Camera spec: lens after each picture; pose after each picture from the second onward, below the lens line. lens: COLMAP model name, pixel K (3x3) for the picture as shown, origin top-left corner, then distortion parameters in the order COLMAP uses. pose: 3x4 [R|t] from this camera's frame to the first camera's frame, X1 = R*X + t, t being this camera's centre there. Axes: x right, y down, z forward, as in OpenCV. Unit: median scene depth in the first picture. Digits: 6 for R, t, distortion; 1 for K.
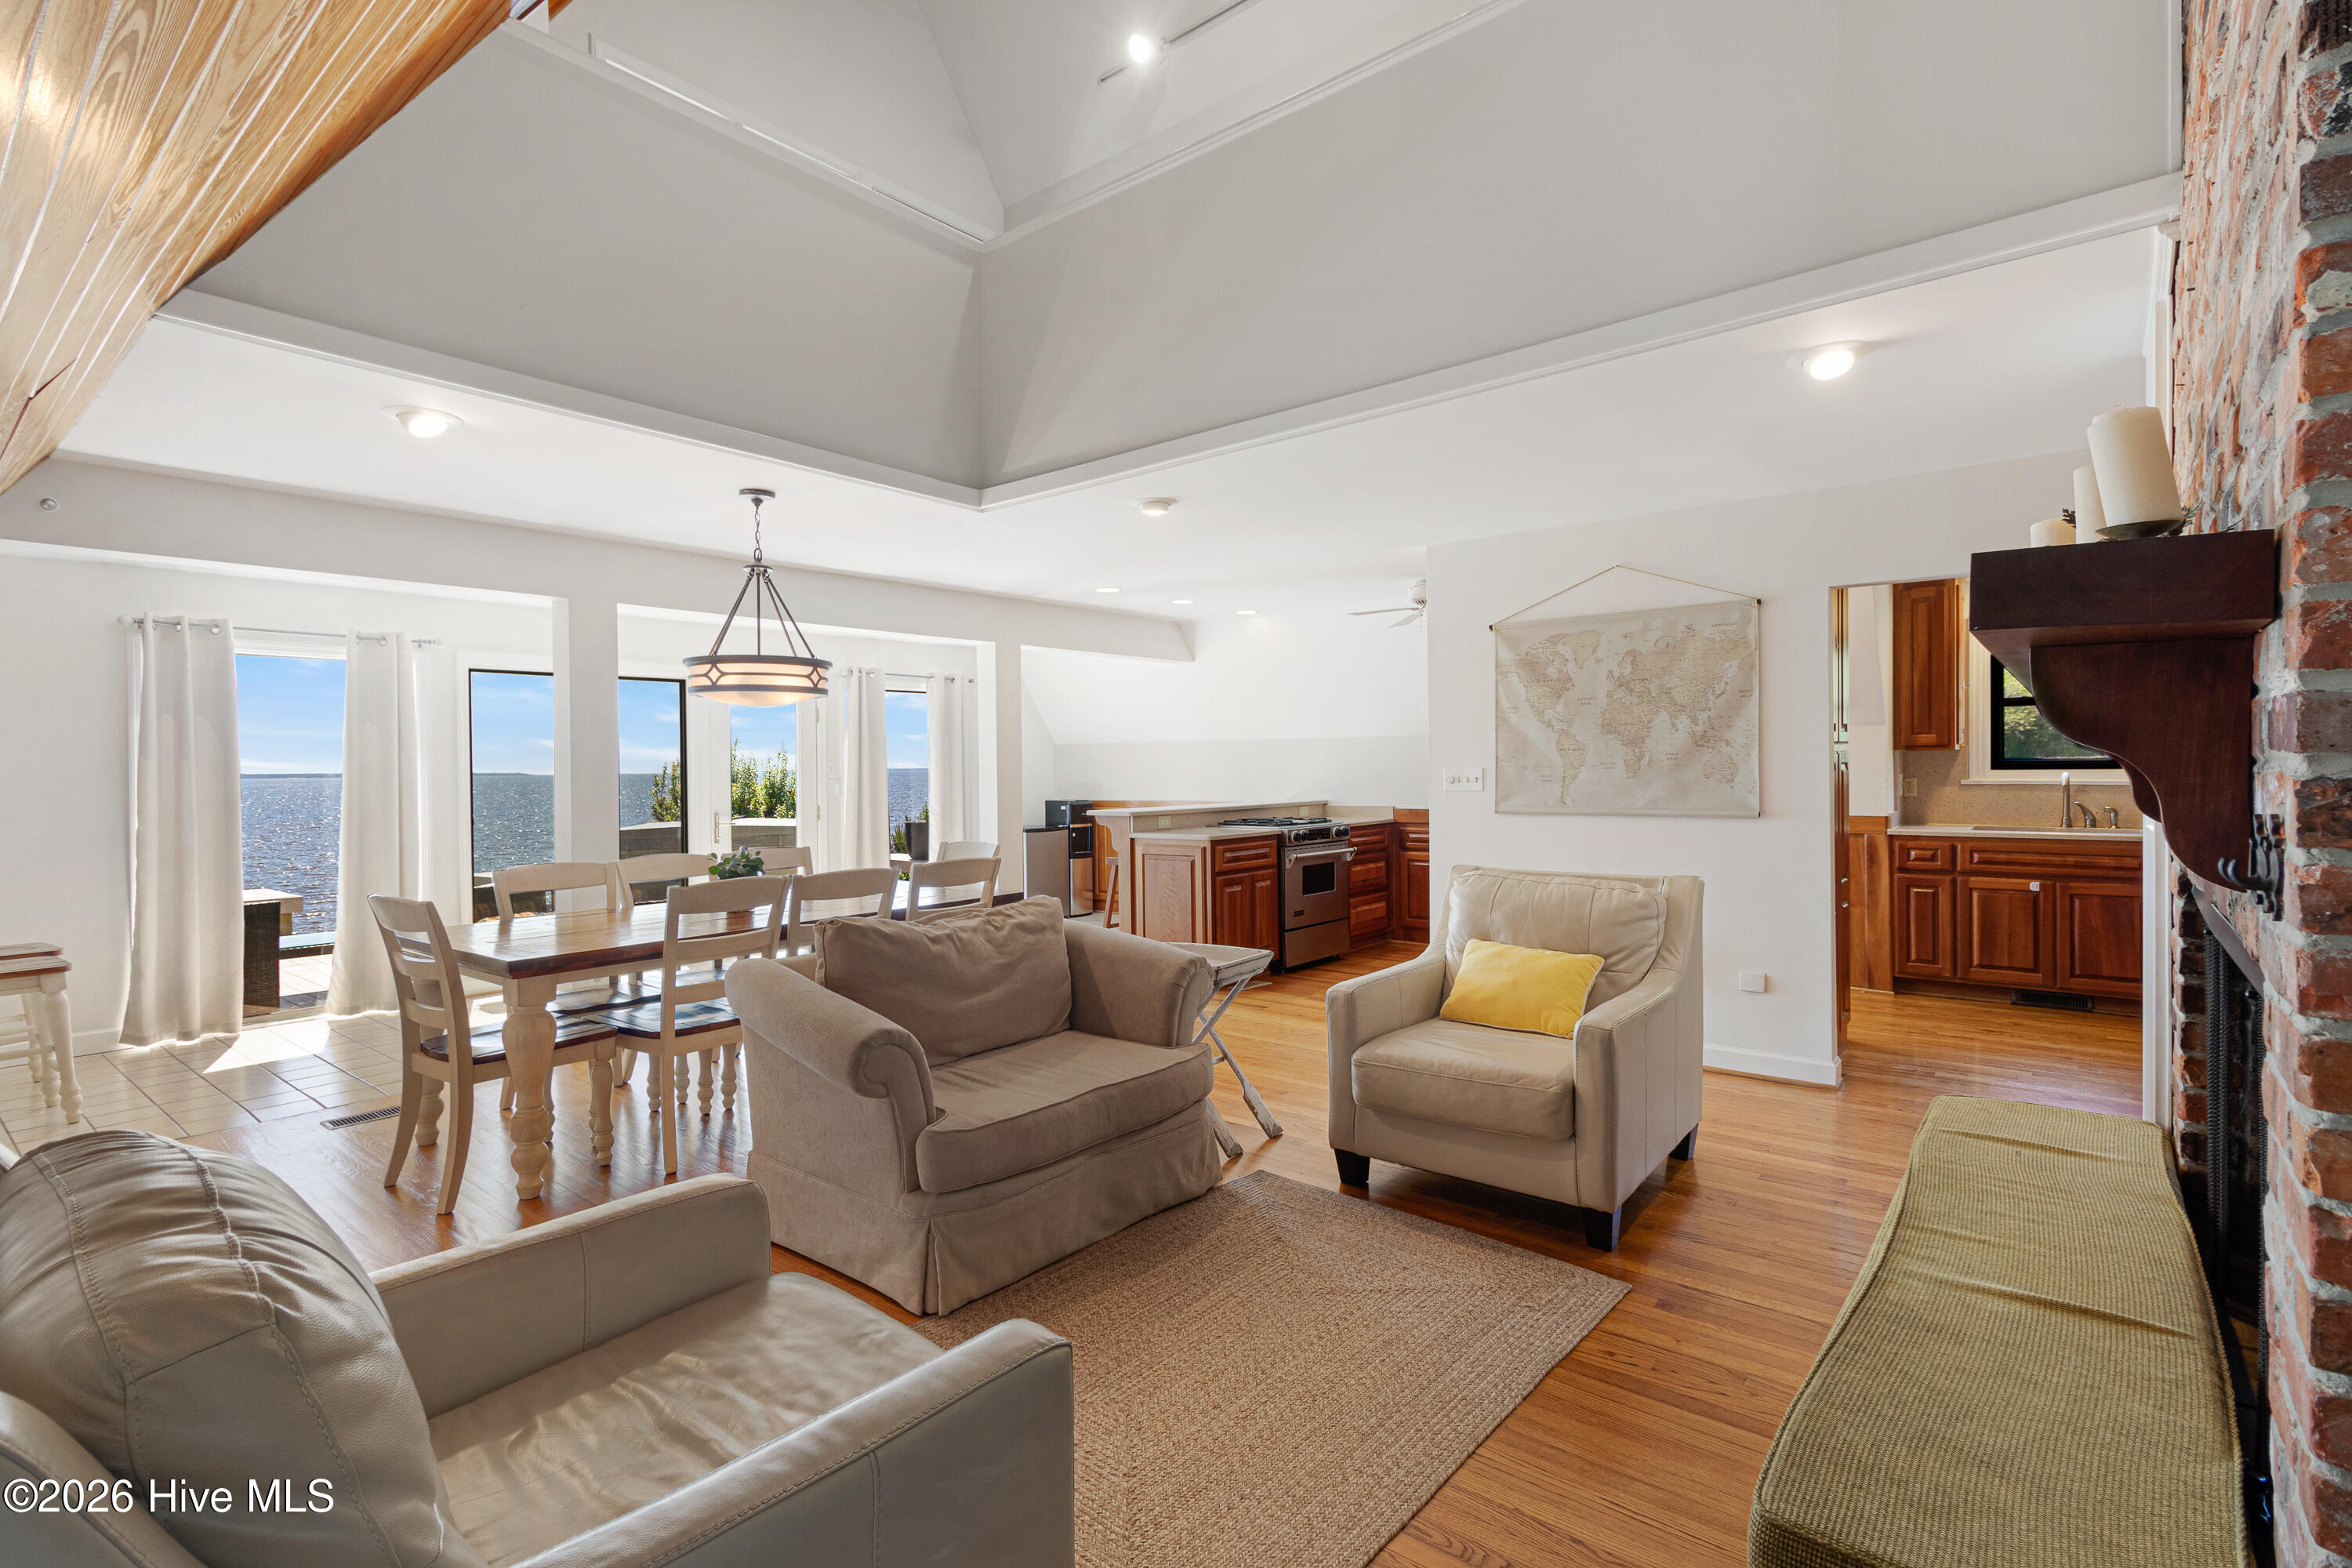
lens RADIAL K [[1113.6, 0, 1163.2], [0, 1113.6, 764.7], [0, 0, 1]] dist [-0.003723, -0.000618]
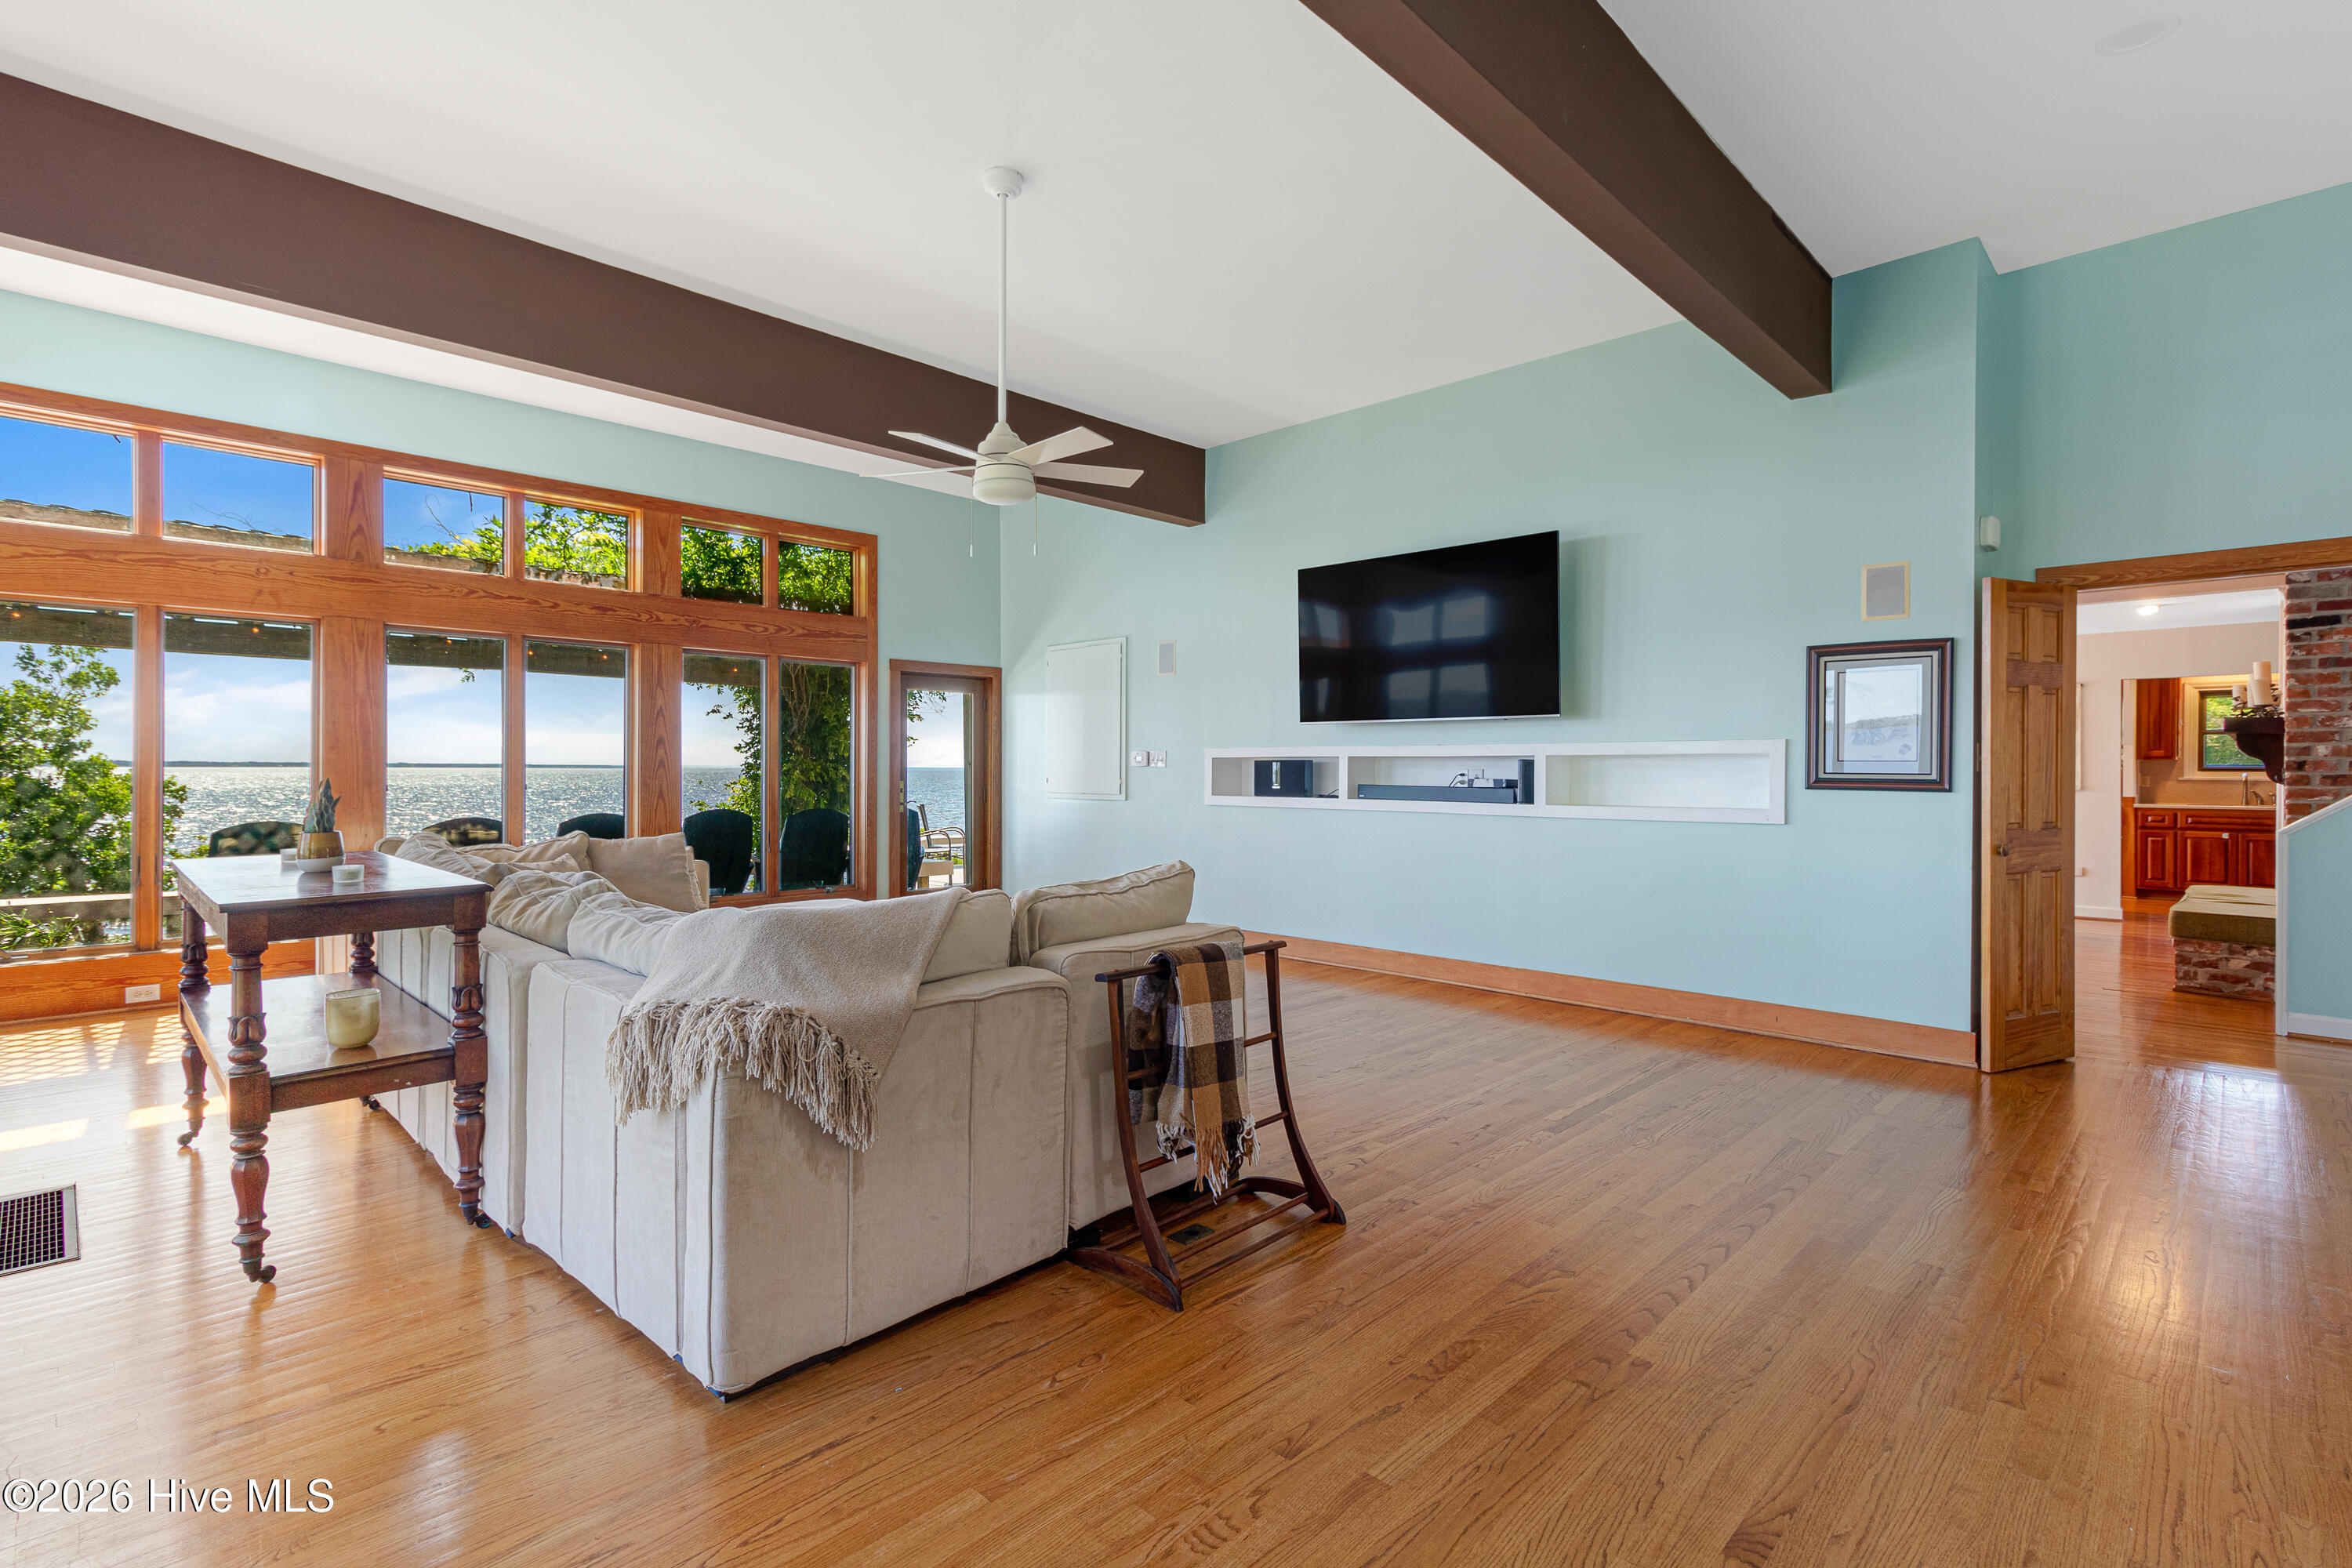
lens RADIAL K [[1091.0, 0, 1182.7], [0, 1091.0, 764.4], [0, 0, 1]] dist [0.042070, -0.017753]
pose [[0.996777, 0.017199, -0.078361, -0.719797], [-0.017313, 0.999850, -0.000777, 0.022675], [0.078336, 0.002131, 0.996925, -0.886541]]
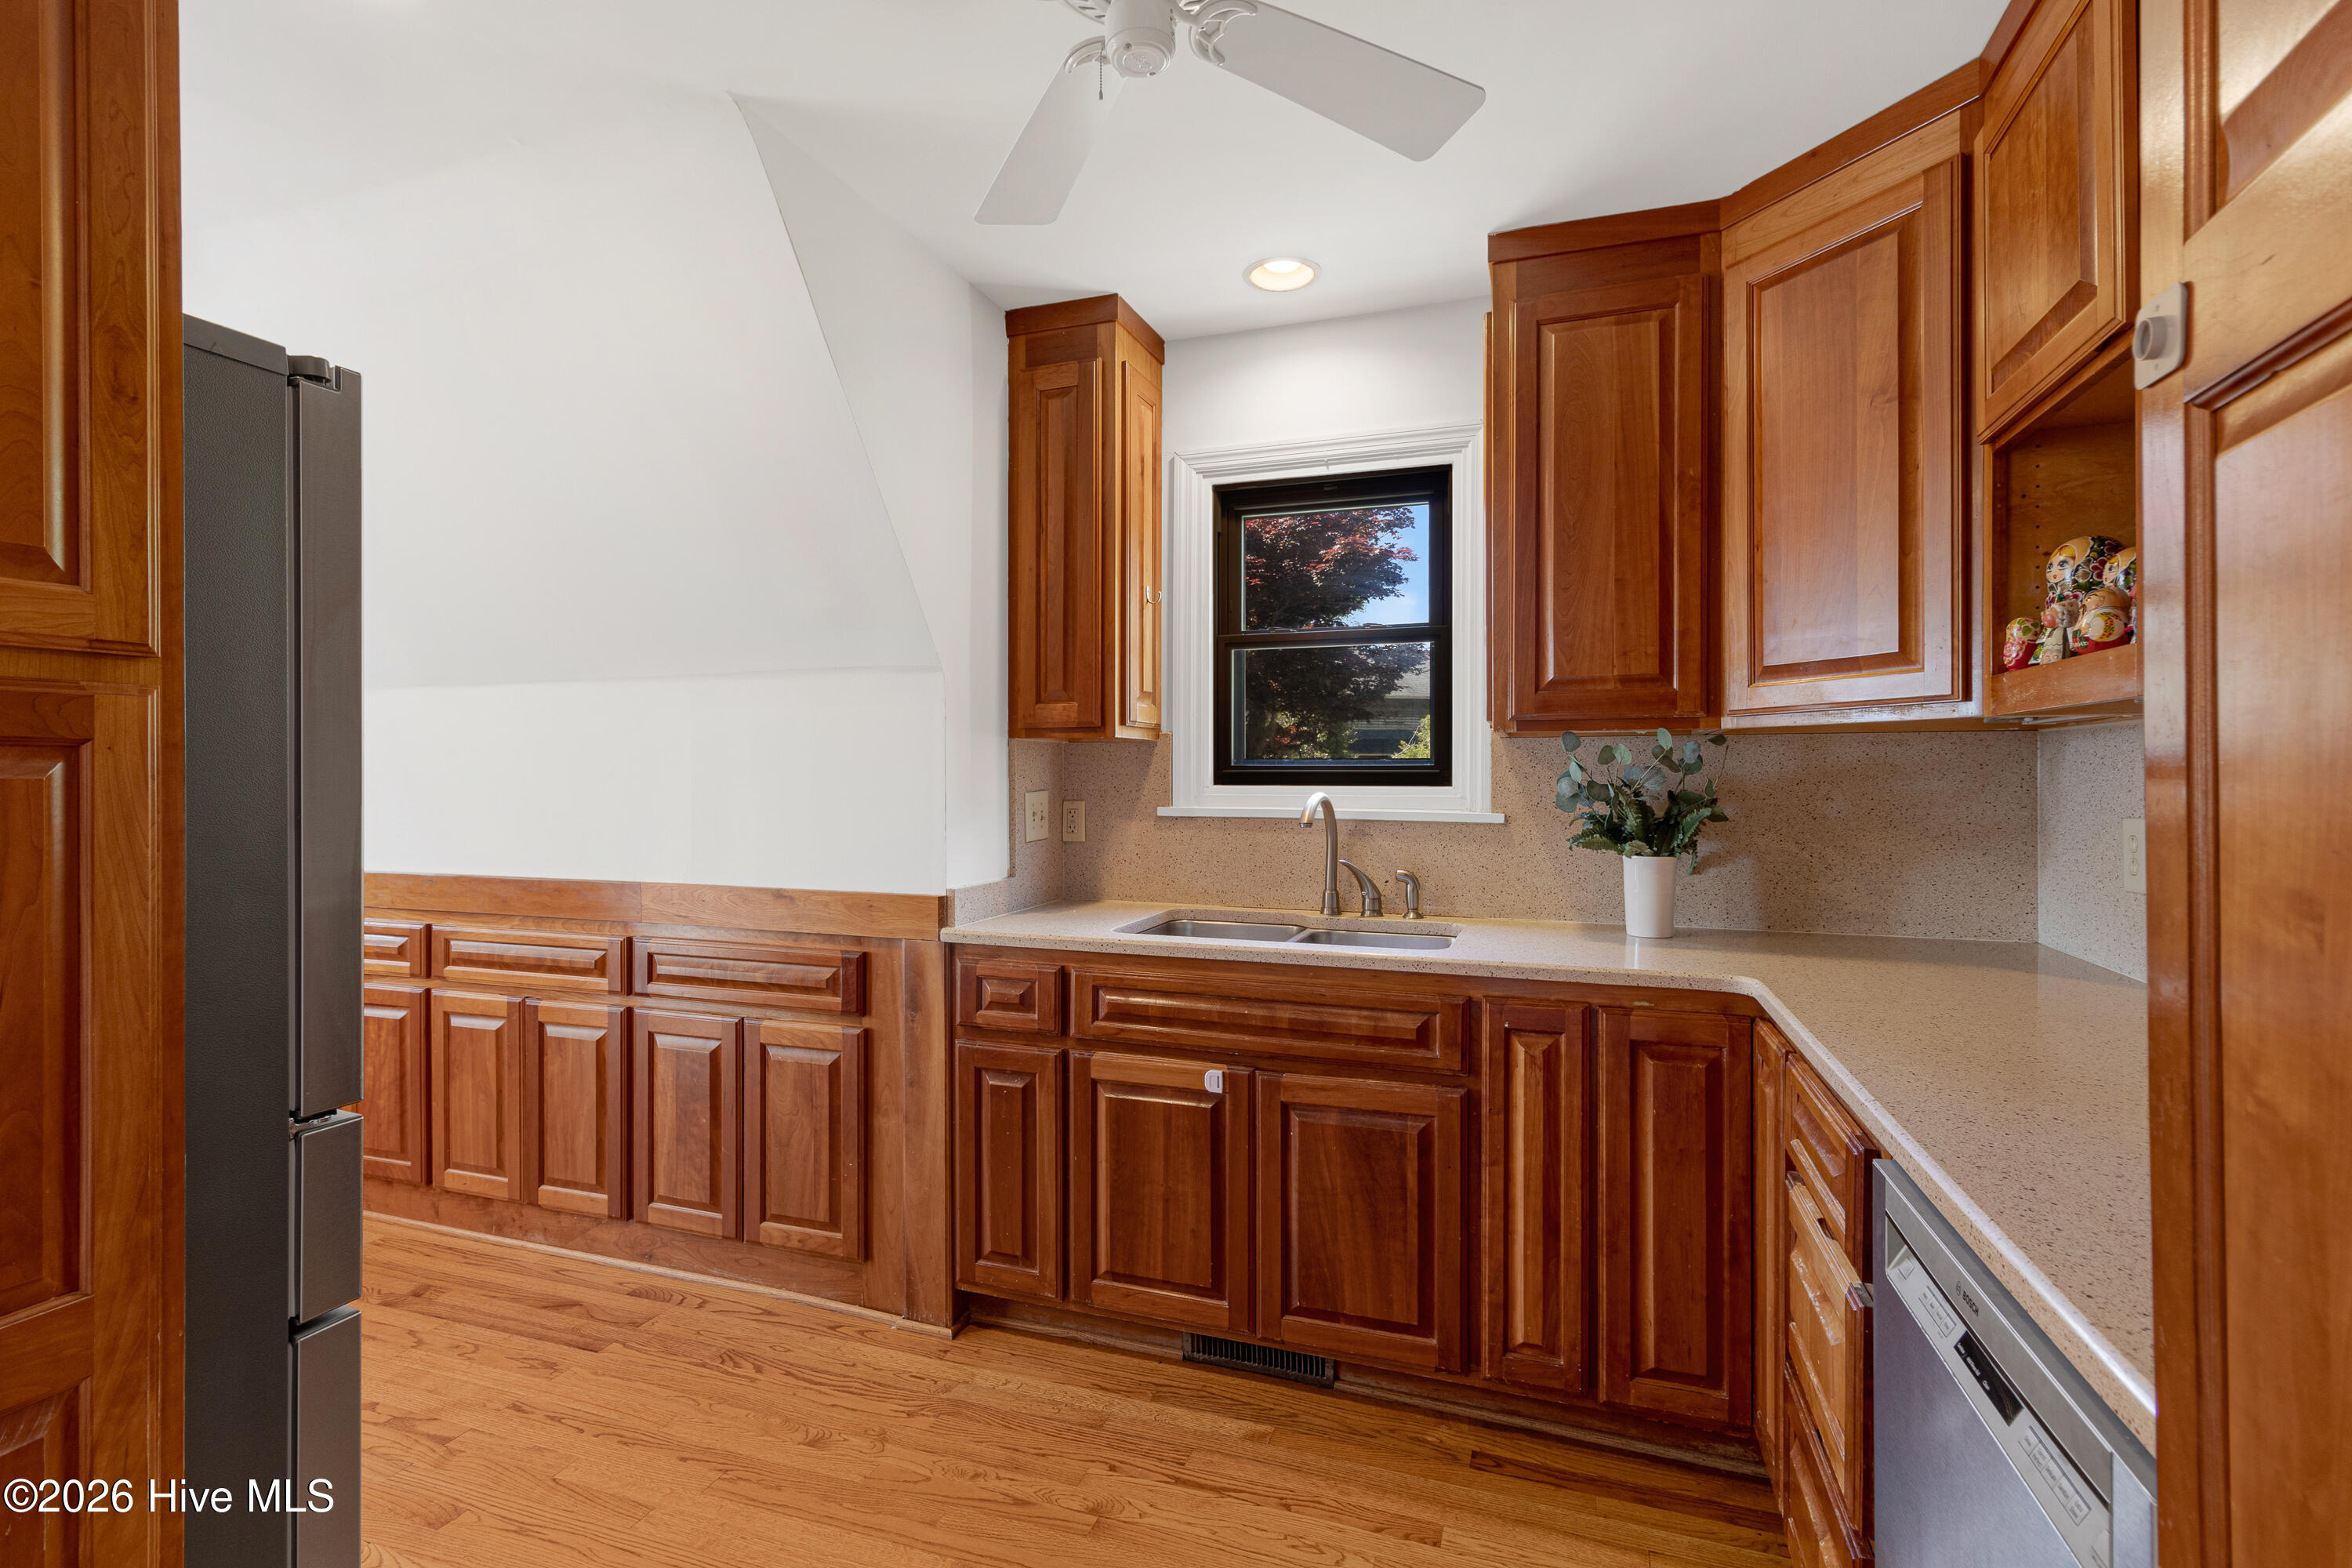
lens RADIAL K [[1113.6, 0, 1163.2], [0, 1113.6, 764.7], [0, 0, 1]] dist [-0.003723, -0.000618]
pose [[0.942621, 0.017822, 0.333388, 0.597475], [-0.012864, 0.999771, -0.017074, 0.004157], [-0.333616, 0.011805, 0.942635, 0.595570]]
